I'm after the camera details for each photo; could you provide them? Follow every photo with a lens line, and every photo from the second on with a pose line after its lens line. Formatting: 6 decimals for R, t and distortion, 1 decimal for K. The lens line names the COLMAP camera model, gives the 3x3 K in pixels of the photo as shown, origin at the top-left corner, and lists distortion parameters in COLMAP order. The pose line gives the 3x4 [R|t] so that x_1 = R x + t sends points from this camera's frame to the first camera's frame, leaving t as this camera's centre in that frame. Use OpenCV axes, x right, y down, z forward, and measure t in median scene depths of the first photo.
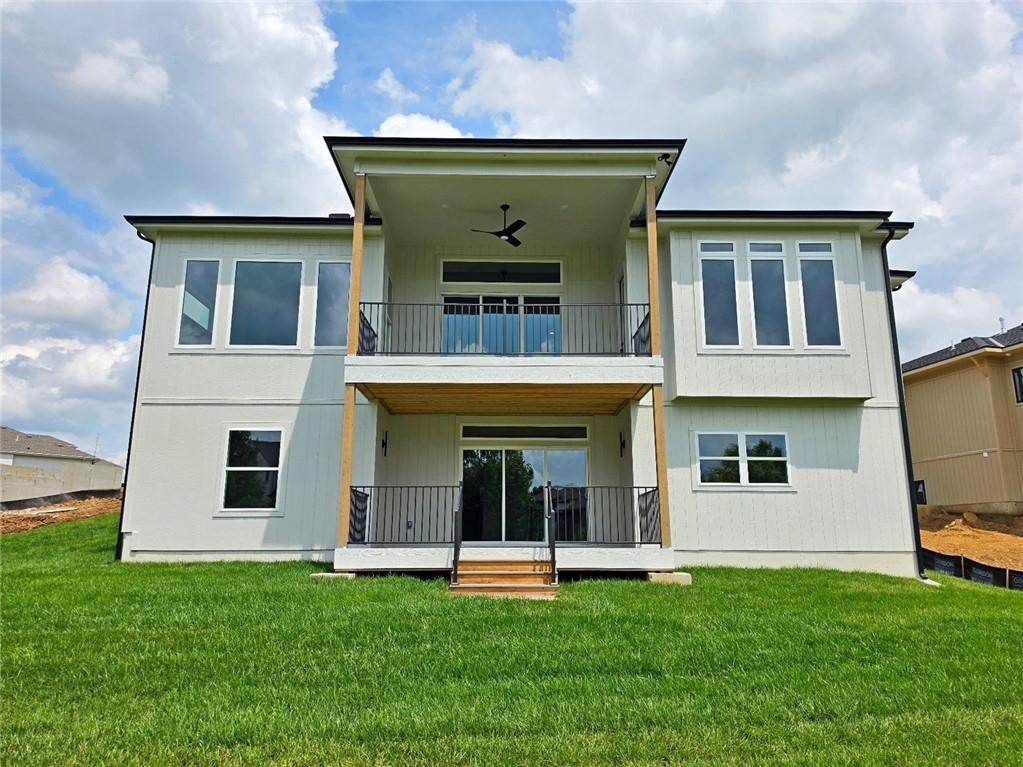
lens RADIAL K [[708.4, 0, 511.5], [0, 708.4, 383.5], [0, 0, 1]] dist [0.080191, -0.102731]
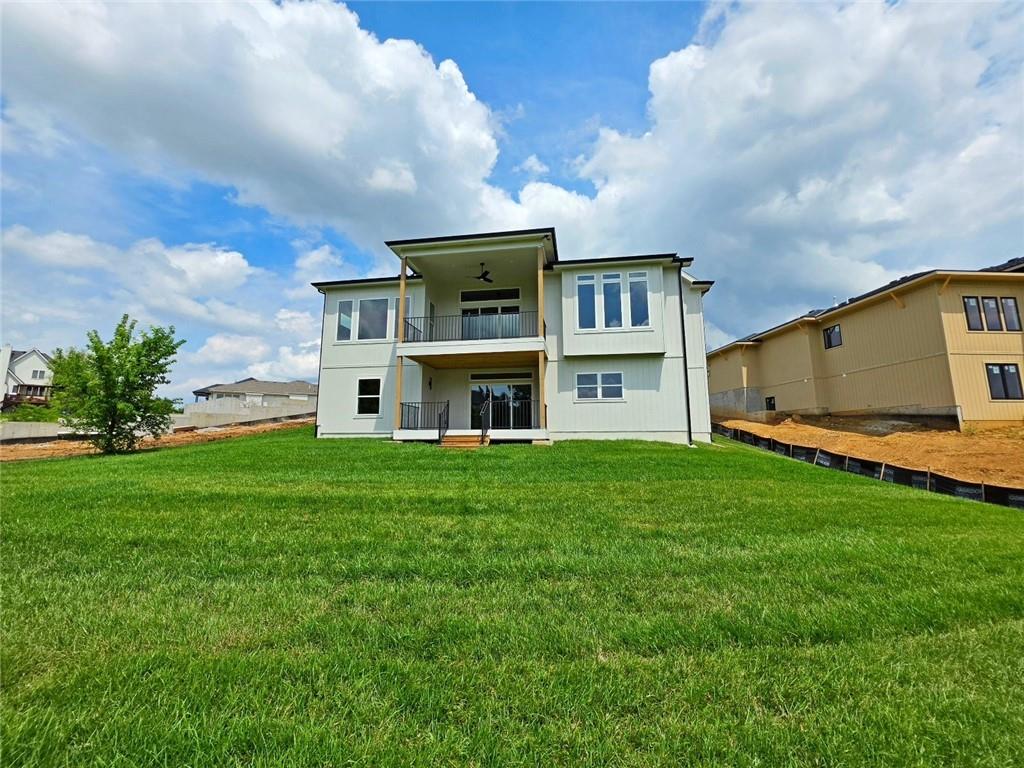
lens RADIAL K [[418.9, 0, 511.9], [0, 418.9, 374.0], [0, 0, 1]] dist [-0.003647, 0.000162]
pose [[0.985027, -0.030896, -0.169607, 0.279038], [0.041058, 0.997544, 0.056739, -0.003174], [0.167437, -0.062853, 0.983877, -0.174044]]
